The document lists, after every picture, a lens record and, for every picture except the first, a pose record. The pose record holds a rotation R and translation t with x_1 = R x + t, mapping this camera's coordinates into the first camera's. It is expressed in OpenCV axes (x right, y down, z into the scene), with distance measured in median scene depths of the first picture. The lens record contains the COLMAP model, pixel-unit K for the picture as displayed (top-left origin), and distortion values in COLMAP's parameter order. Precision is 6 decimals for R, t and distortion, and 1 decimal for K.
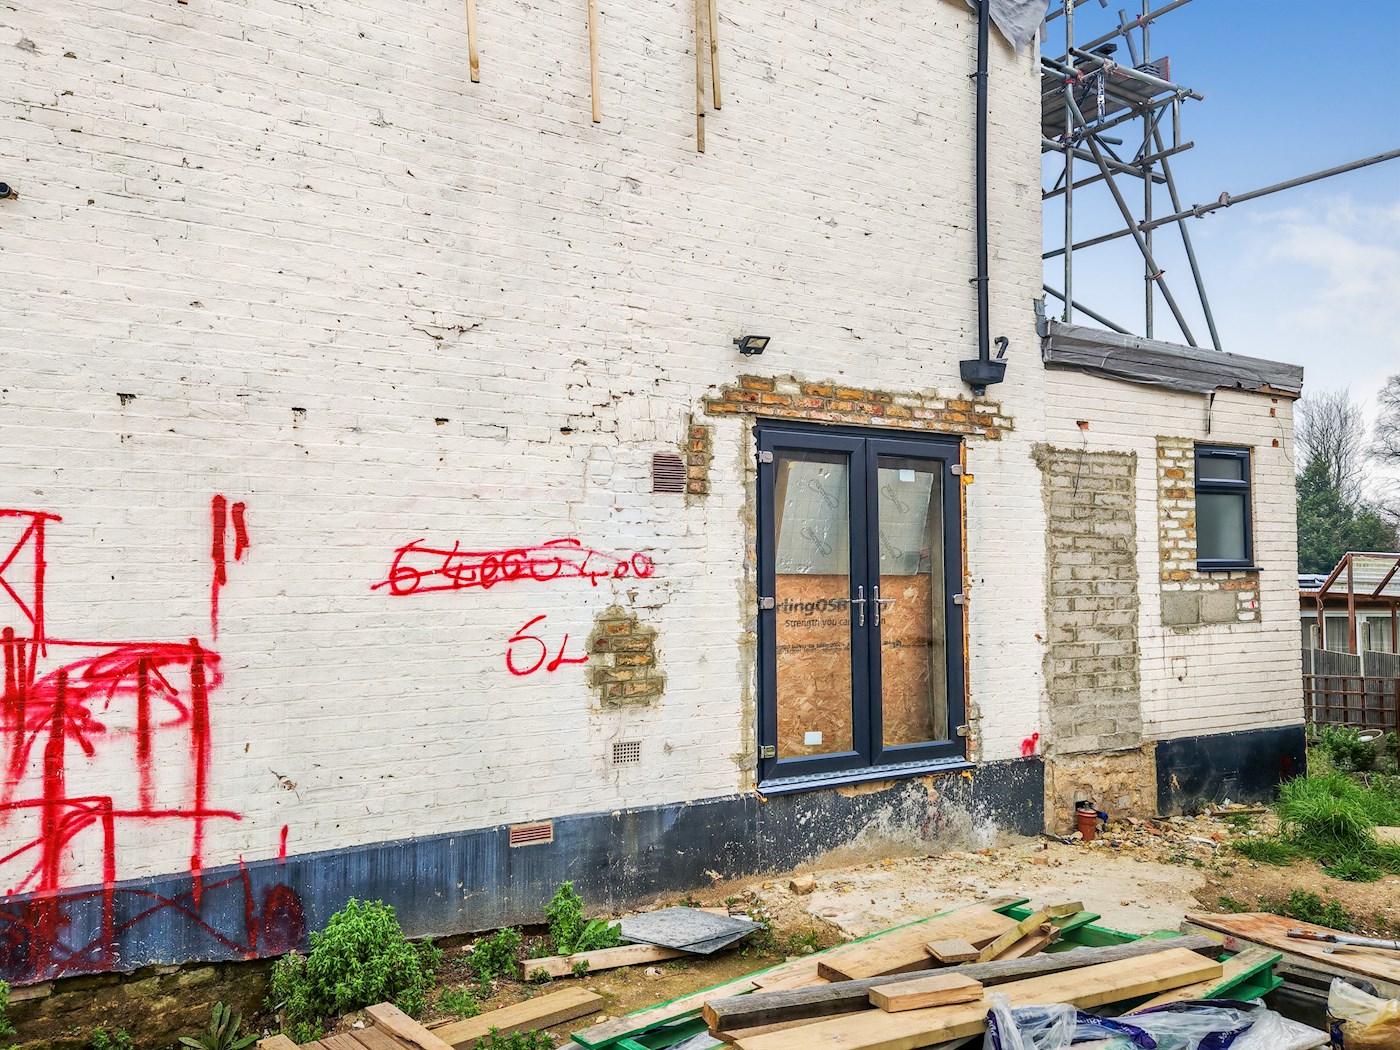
lens RADIAL K [[1109.8, 0, 701.7], [0, 1109.8, 531.2], [0, 0, 1]] dist [0.091010, -0.080477]
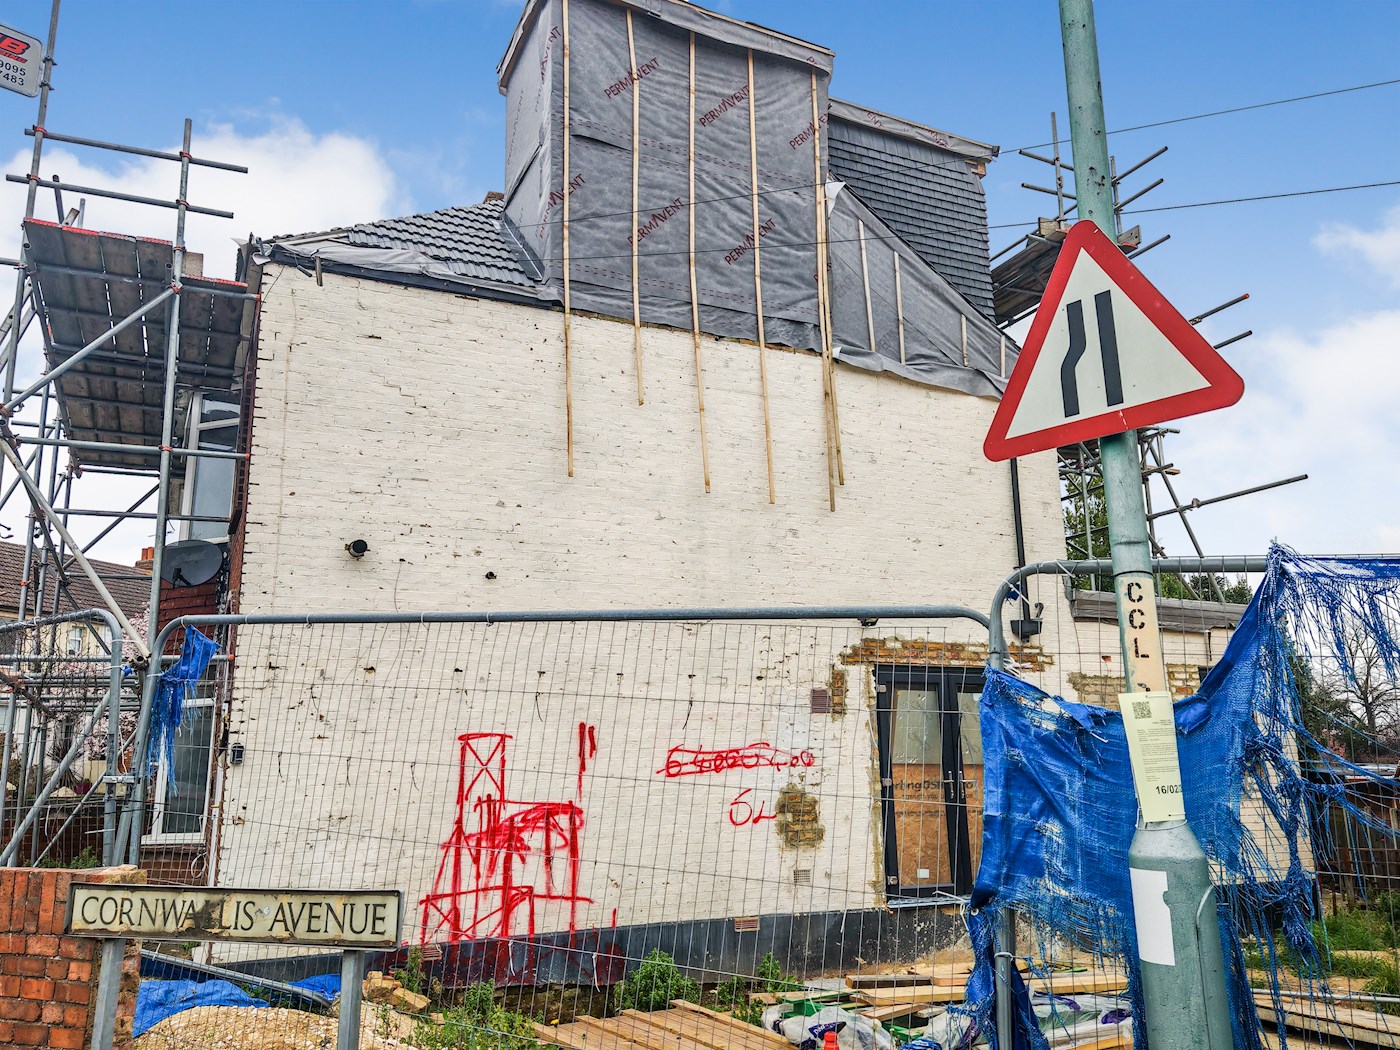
lens RADIAL K [[1109.8, 0, 702.1], [0, 1109.8, 526.6], [0, 0, 1]] dist [0.091010, -0.080477]
pose [[0.989833, -0.042405, -0.135763, 0.032001], [0.017302, 0.983333, -0.180991, -0.011012], [0.141175, 0.176802, 0.974069, -0.704981]]
